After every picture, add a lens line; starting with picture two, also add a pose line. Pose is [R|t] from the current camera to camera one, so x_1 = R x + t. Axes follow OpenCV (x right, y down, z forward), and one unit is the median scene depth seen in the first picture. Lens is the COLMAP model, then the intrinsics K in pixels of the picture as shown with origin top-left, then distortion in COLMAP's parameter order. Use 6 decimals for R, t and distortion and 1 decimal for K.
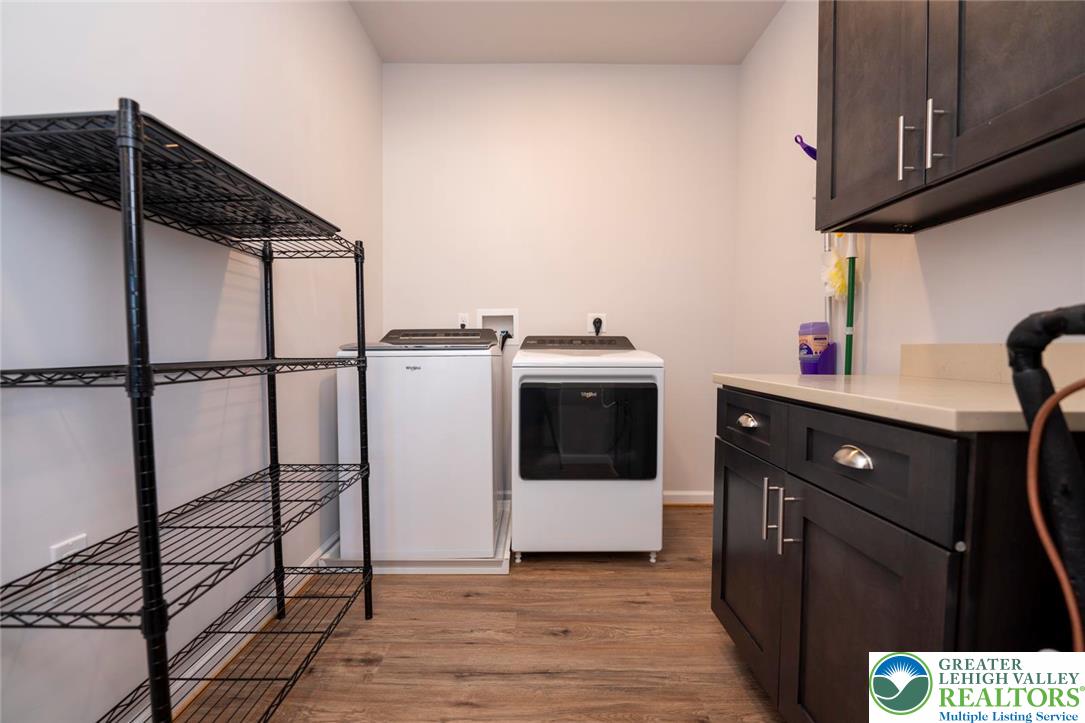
lens RADIAL K [[439.6, 0, 542.5], [0, 439.6, 361.5], [0, 0, 1]] dist [-0.018760, -0.000768]
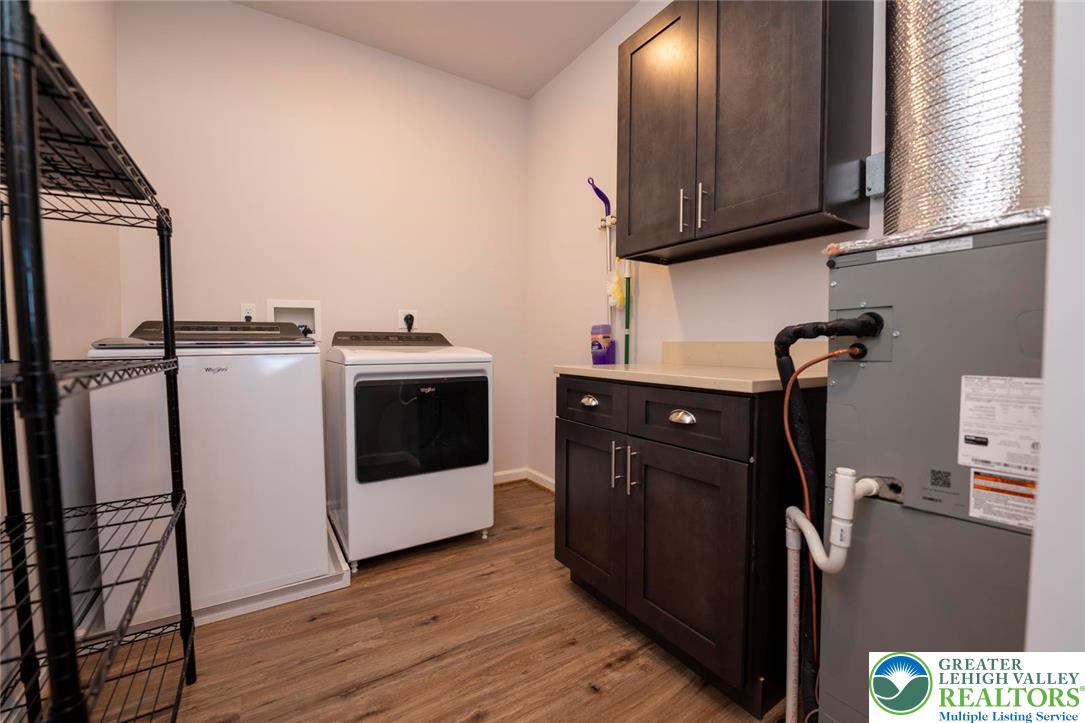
lens RADIAL K [[439.6, 0, 542.5], [0, 439.6, 361.5], [0, 0, 1]] dist [-0.018760, -0.000768]
pose [[0.842688, -0.021967, 0.537954, -0.267659], [0.016896, 0.999754, 0.014358, -0.001845], [-0.538137, -0.003010, 0.842852, -0.011651]]
